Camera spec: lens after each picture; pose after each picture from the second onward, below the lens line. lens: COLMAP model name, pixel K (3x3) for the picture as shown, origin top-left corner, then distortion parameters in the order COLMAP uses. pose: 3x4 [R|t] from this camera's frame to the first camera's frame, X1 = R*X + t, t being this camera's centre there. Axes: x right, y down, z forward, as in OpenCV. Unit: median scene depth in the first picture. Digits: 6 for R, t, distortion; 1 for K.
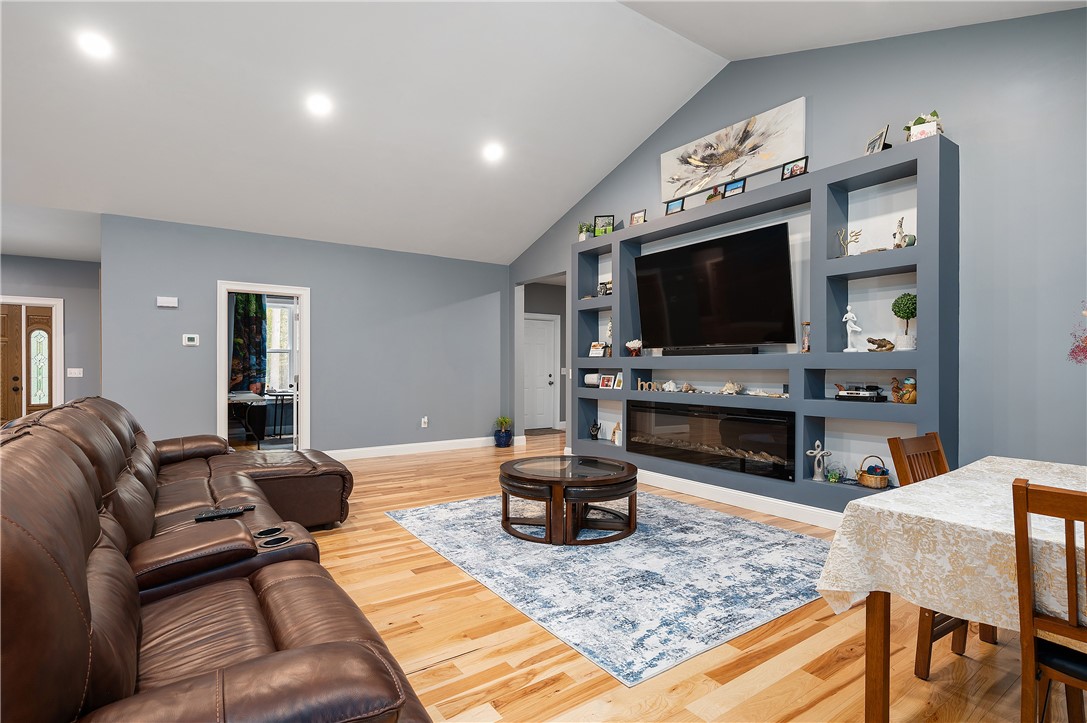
lens RADIAL K [[528.8, 0, 536.2], [0, 528.8, 367.4], [0, 0, 1]] dist [-0.002487, -0.000565]
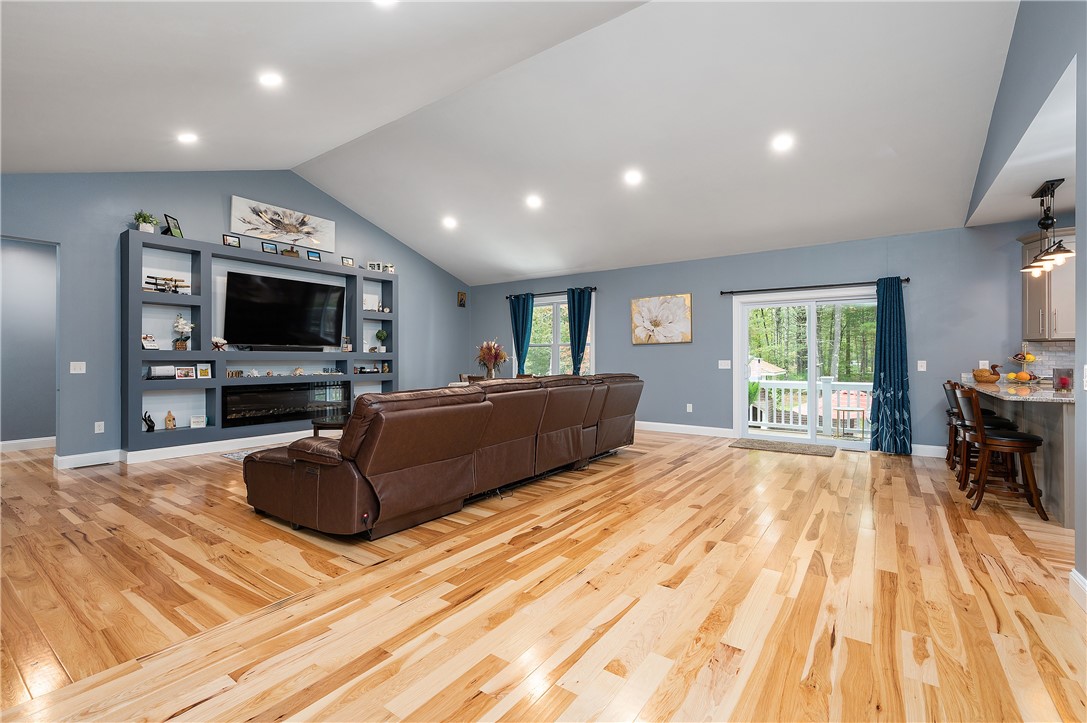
lens RADIAL K [[499.6, 0, 547.5], [0, 499.6, 357.2], [0, 0, 1]] dist [0.000101, -0.000431]
pose [[-0.335222, 0.002062, 0.942137, -1.718731], [0.000930, 0.999998, -0.001858, -0.002645], [-0.942139, 0.000254, -0.335223, 0.994534]]
